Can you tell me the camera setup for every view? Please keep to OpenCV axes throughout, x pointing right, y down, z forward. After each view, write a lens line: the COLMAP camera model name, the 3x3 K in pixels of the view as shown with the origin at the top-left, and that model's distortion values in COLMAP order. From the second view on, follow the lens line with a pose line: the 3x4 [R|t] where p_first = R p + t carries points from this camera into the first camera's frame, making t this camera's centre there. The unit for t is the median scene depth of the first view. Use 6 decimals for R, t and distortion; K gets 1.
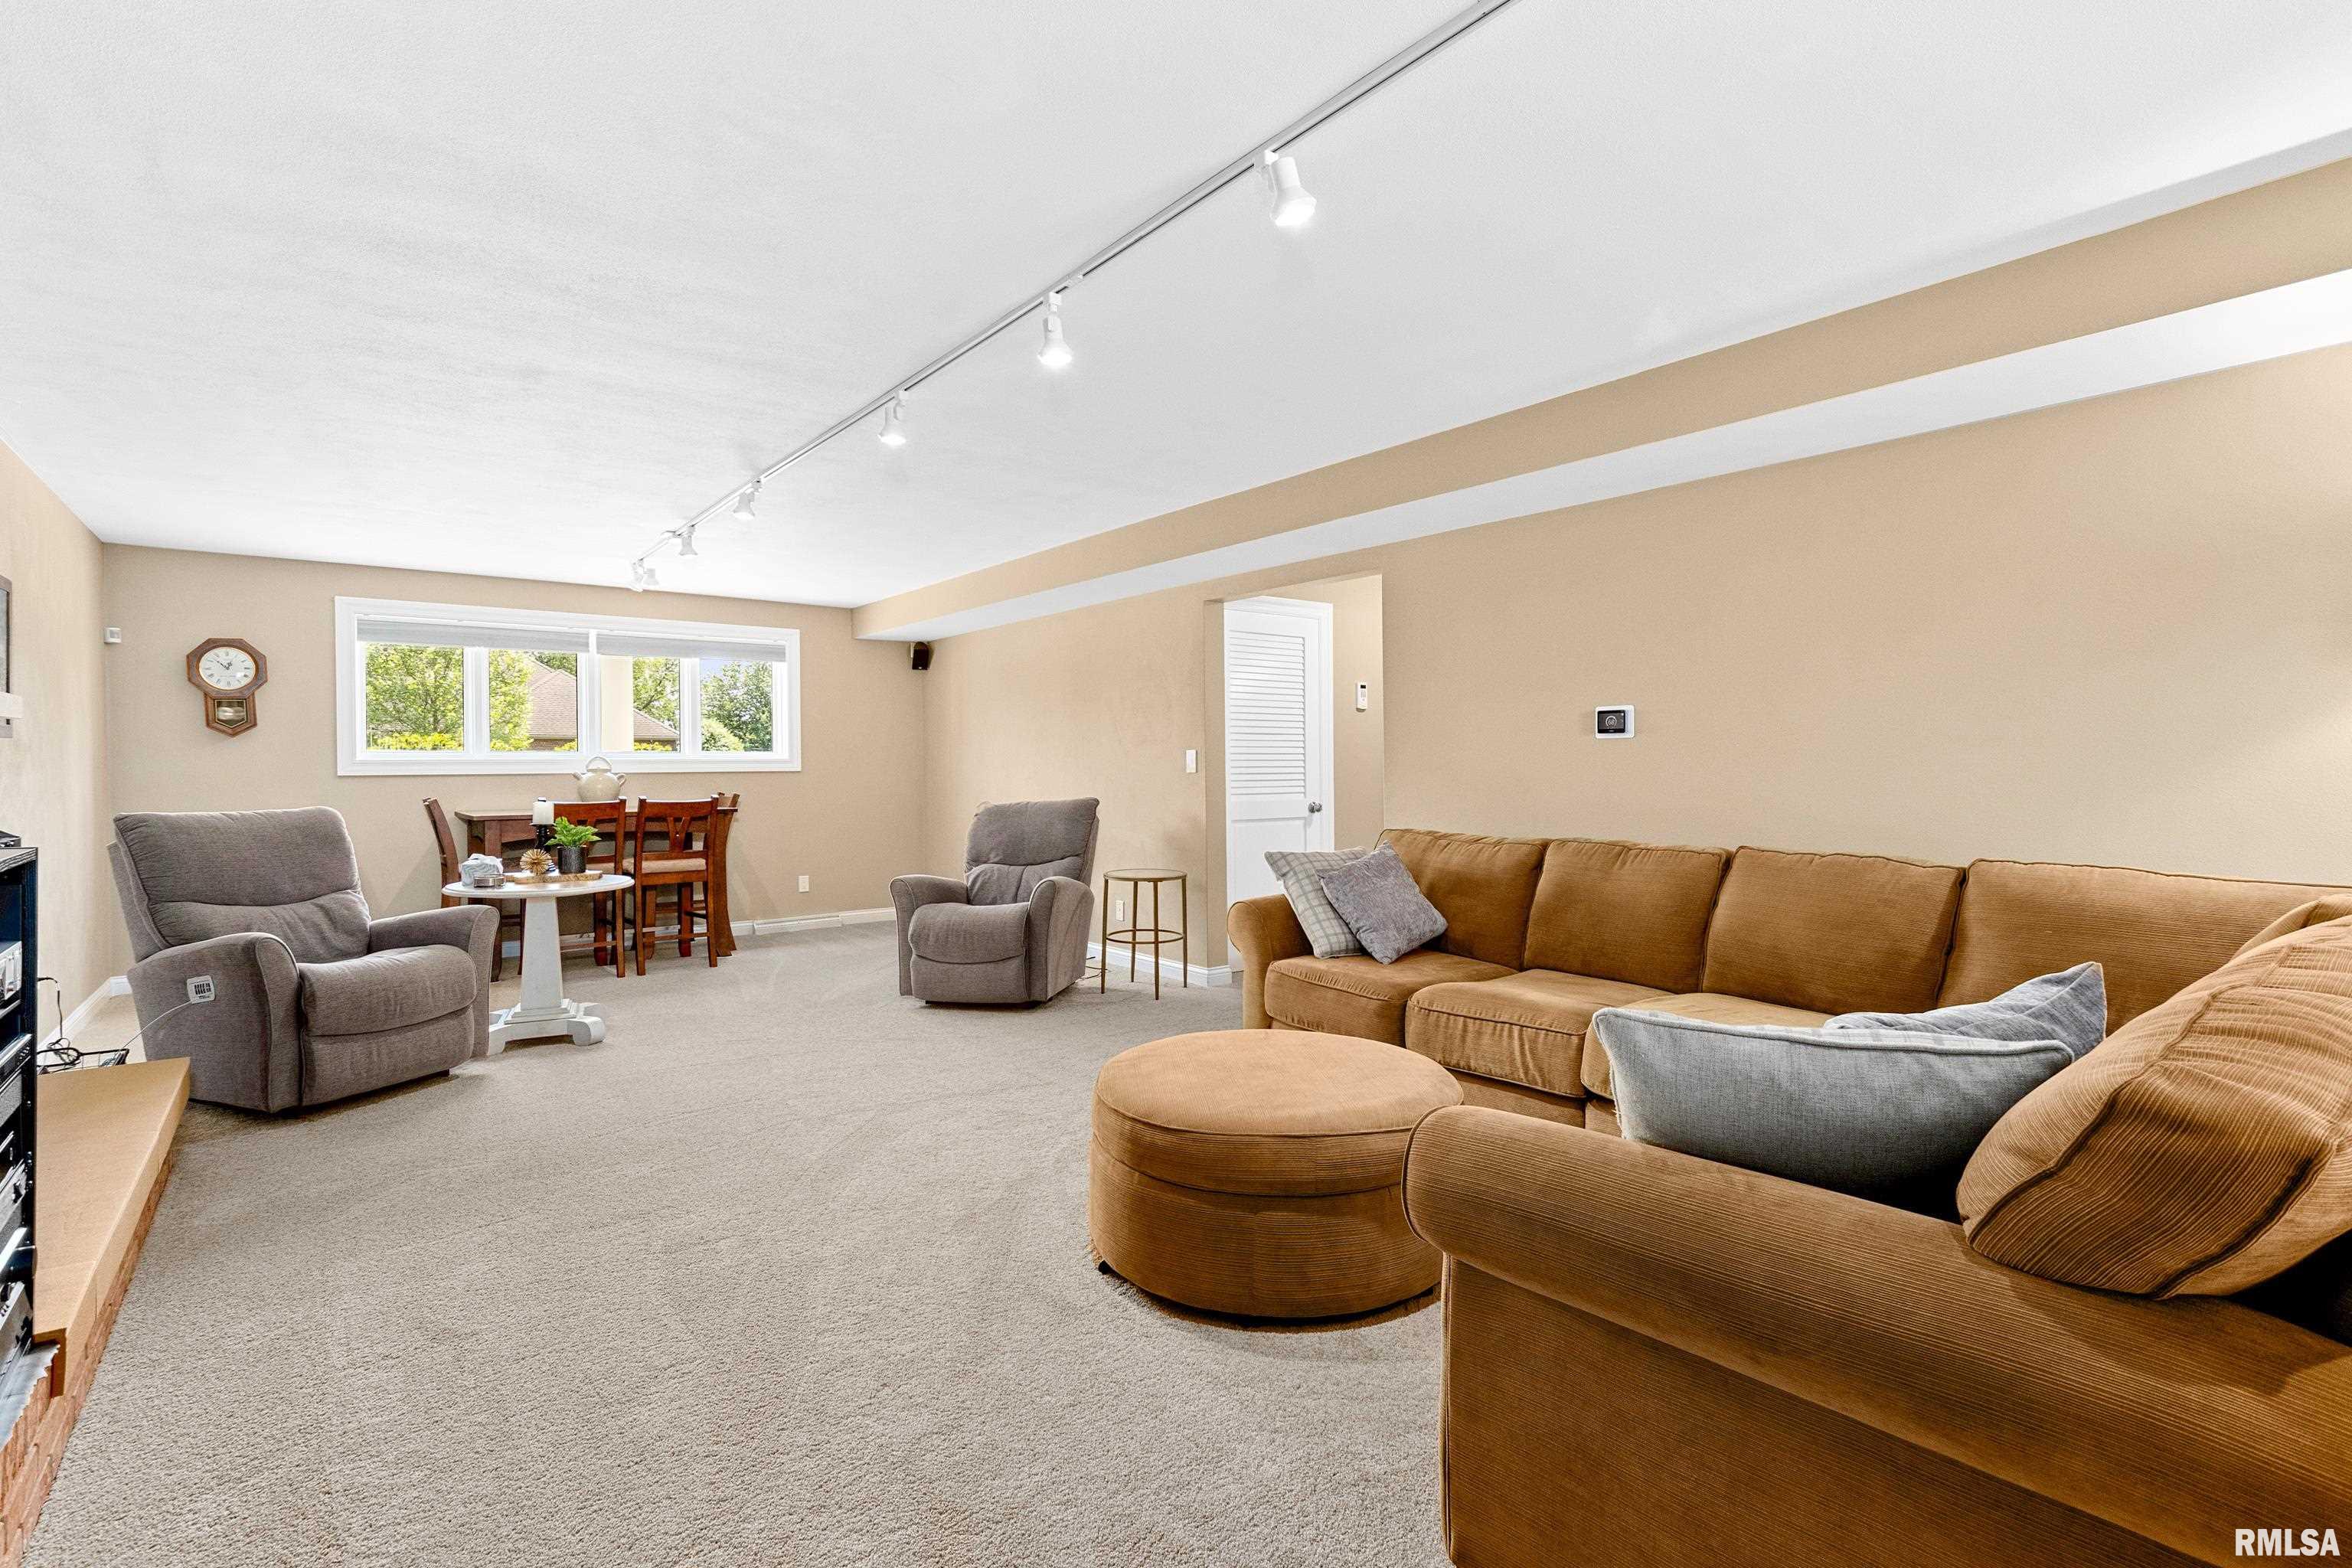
lens RADIAL K [[1099.9, 0, 1186.9], [0, 1099.9, 773.4], [0, 0, 1]] dist [0.003281, -0.000342]
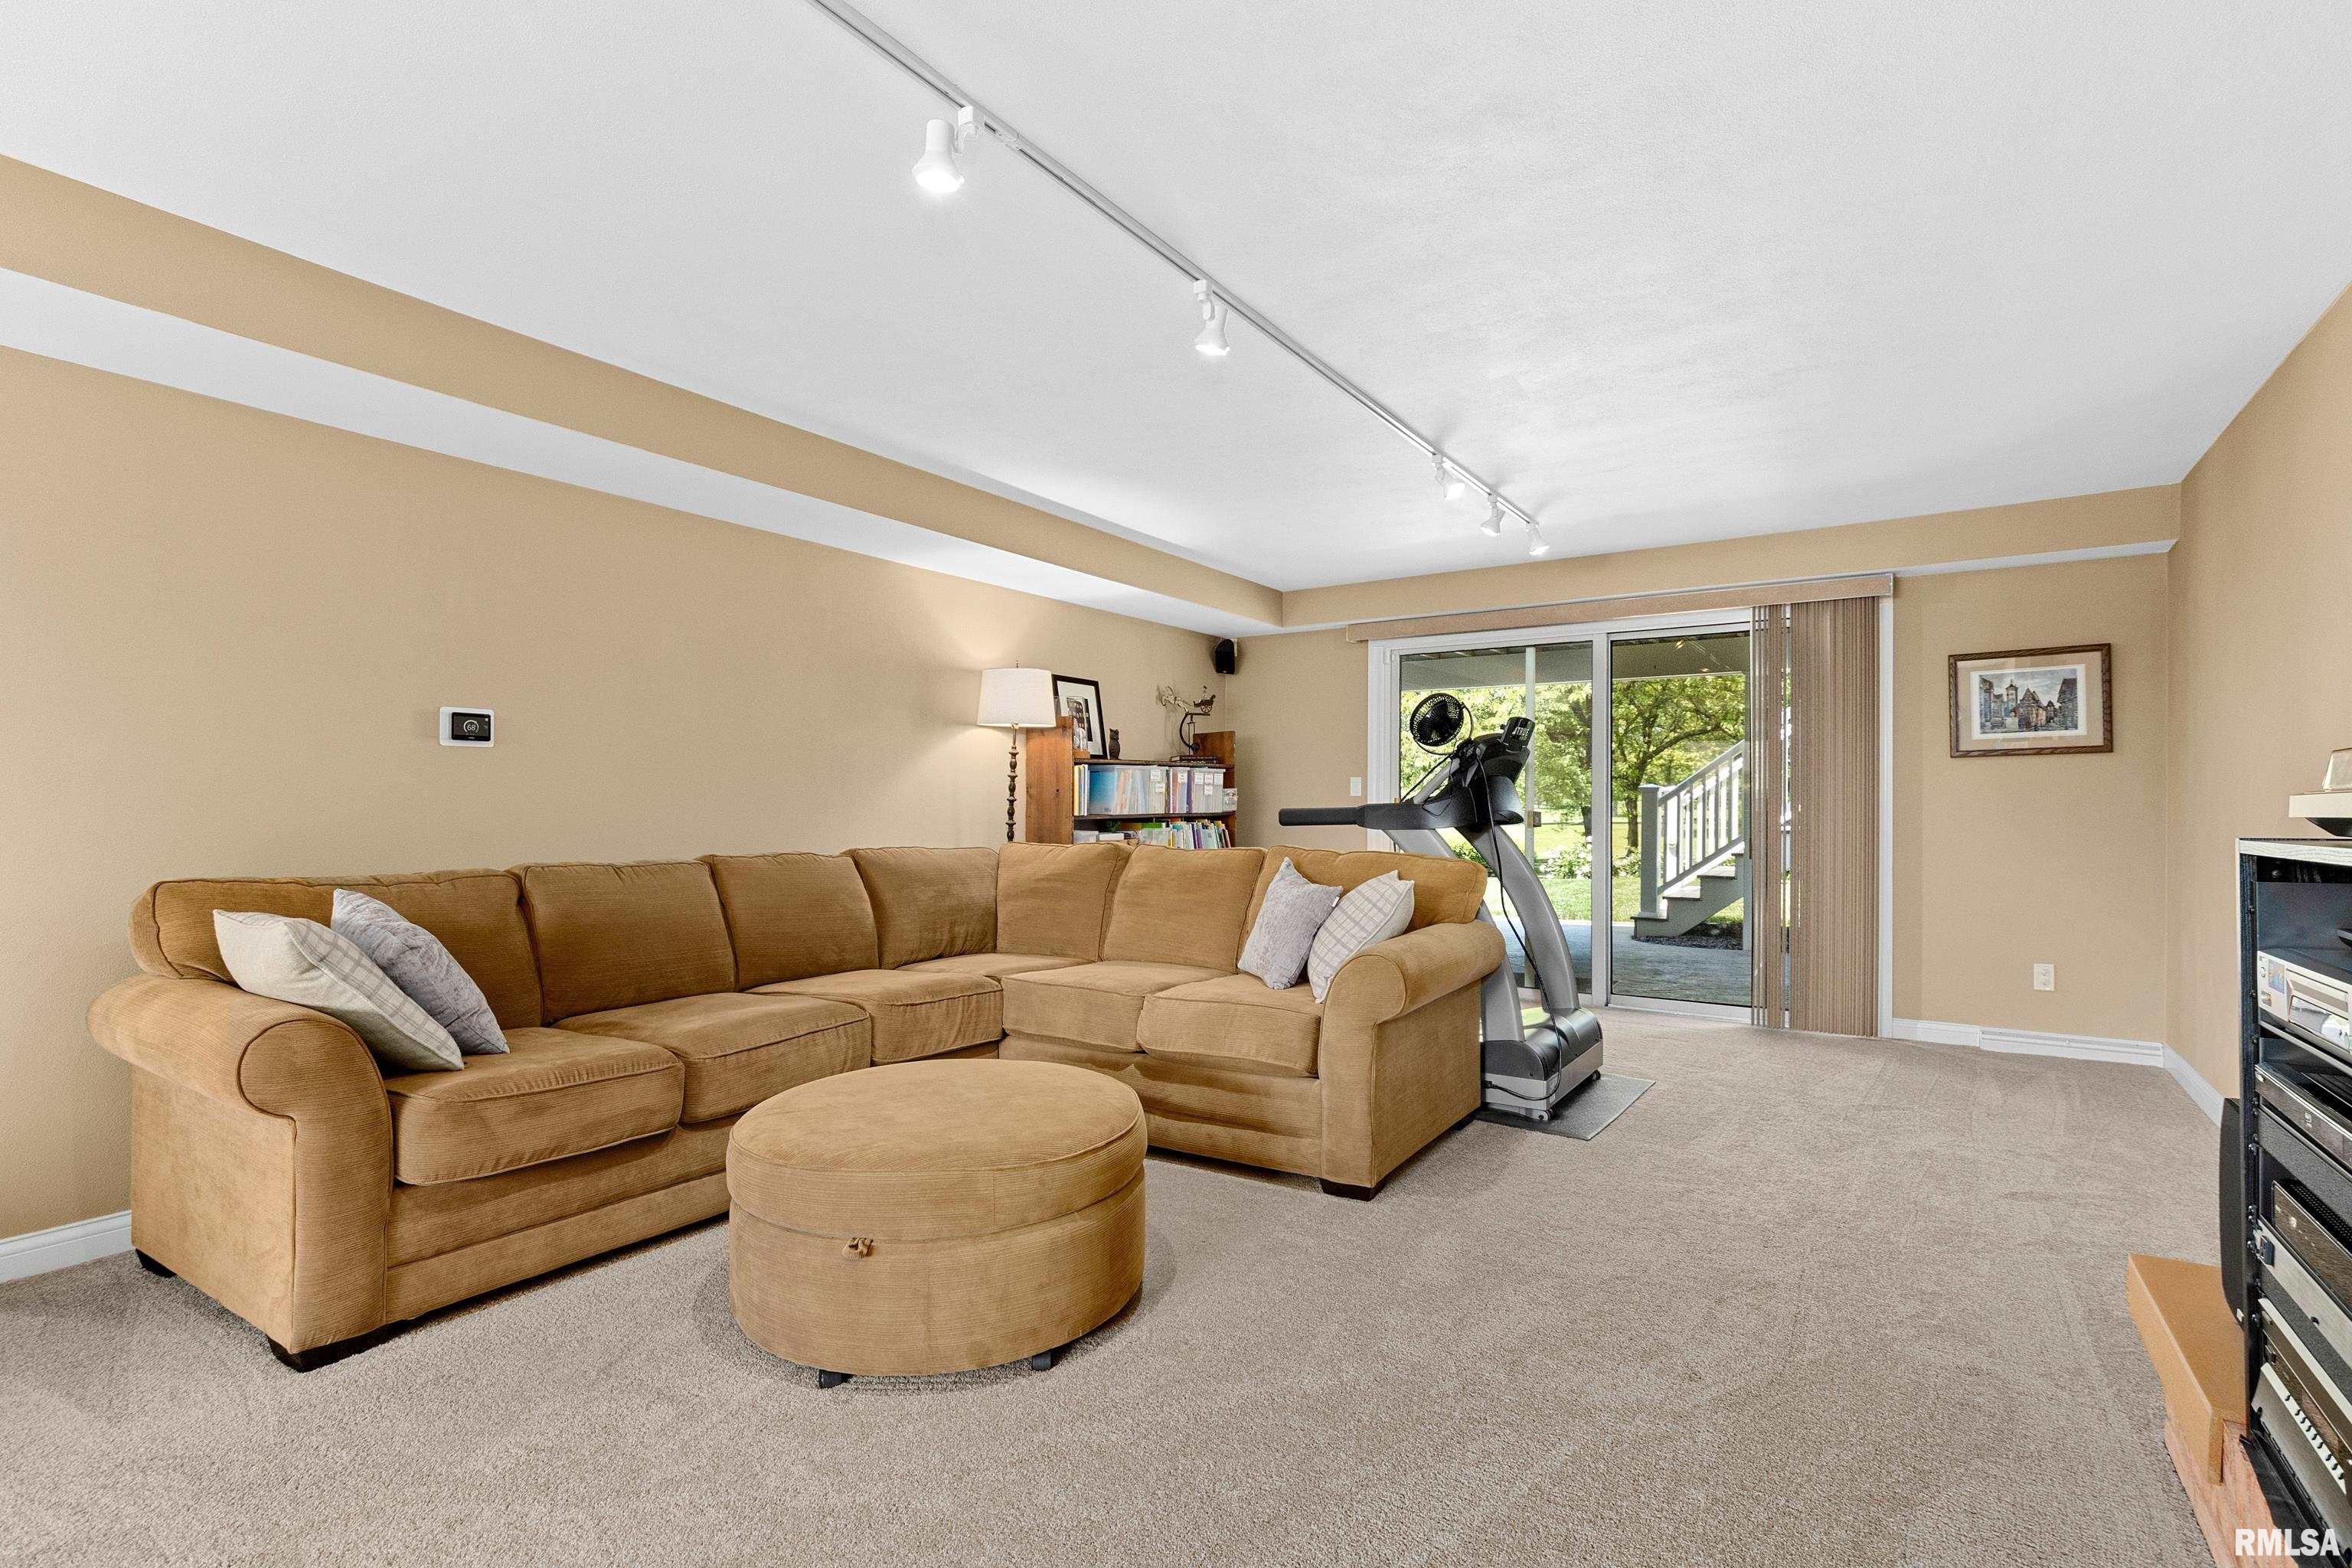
lens RADIAL K [[1099.9, 0, 1171.7], [0, 1099.9, 787.6], [0, 0, 1]] dist [0.003281, -0.000342]
pose [[-0.281325, 0.017652, 0.959450, -0.404910], [0.004648, 0.999844, -0.017032, 0.011680], [-0.959601, -0.000332, -0.281364, 0.509311]]
